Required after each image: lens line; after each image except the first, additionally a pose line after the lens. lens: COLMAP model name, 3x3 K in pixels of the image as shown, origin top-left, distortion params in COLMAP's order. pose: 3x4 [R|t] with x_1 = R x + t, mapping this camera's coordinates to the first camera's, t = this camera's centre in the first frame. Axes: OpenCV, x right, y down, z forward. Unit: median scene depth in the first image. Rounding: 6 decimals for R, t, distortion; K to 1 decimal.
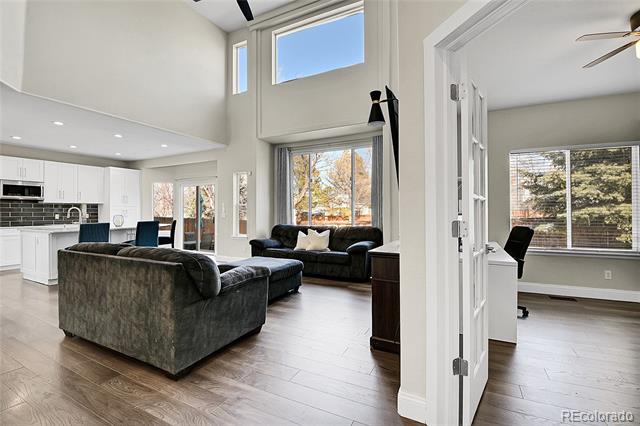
lens RADIAL K [[289.5, 0, 324.3], [0, 289.5, 209.7], [0, 0, 1]] dist [-0.022330, -0.002281]
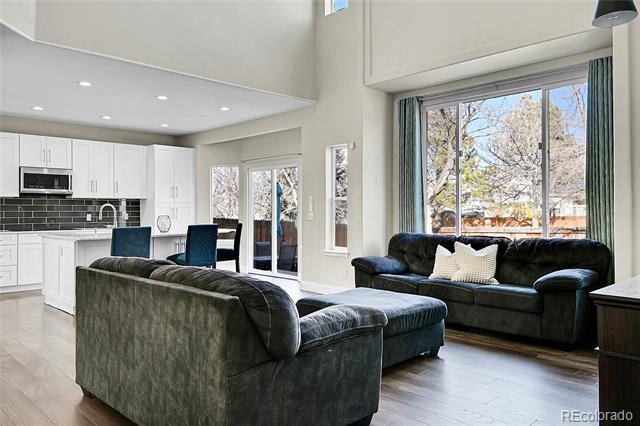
lens RADIAL K [[478.5, 0, 321.1], [0, 478.5, 206.6], [0, 0, 1]] dist [0.046627, -0.009746]
pose [[0.948565, -0.002430, -0.316574, -0.009506], [0.002267, 0.999997, -0.000884, 0.000317], [0.316575, 0.000121, 0.948568, 0.058131]]
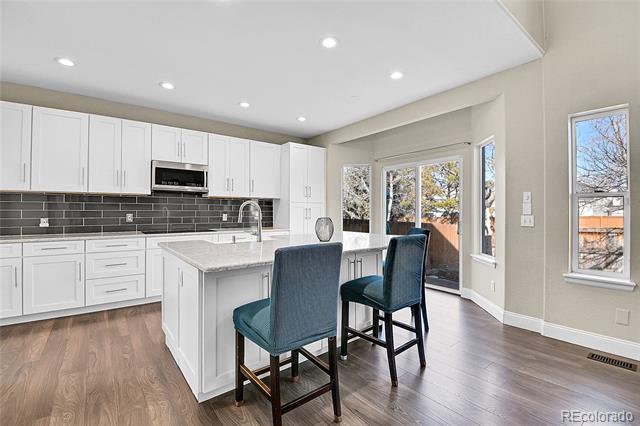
lens RADIAL K [[284.4, 0, 323.5], [0, 284.4, 211.0], [0, 0, 1]] dist [0.019421, -0.000434]
pose [[0.906657, 0.006538, -0.421819, -0.800726], [-0.003588, 0.999963, 0.007786, 0.006204], [0.421854, -0.005546, 0.906647, 0.871712]]
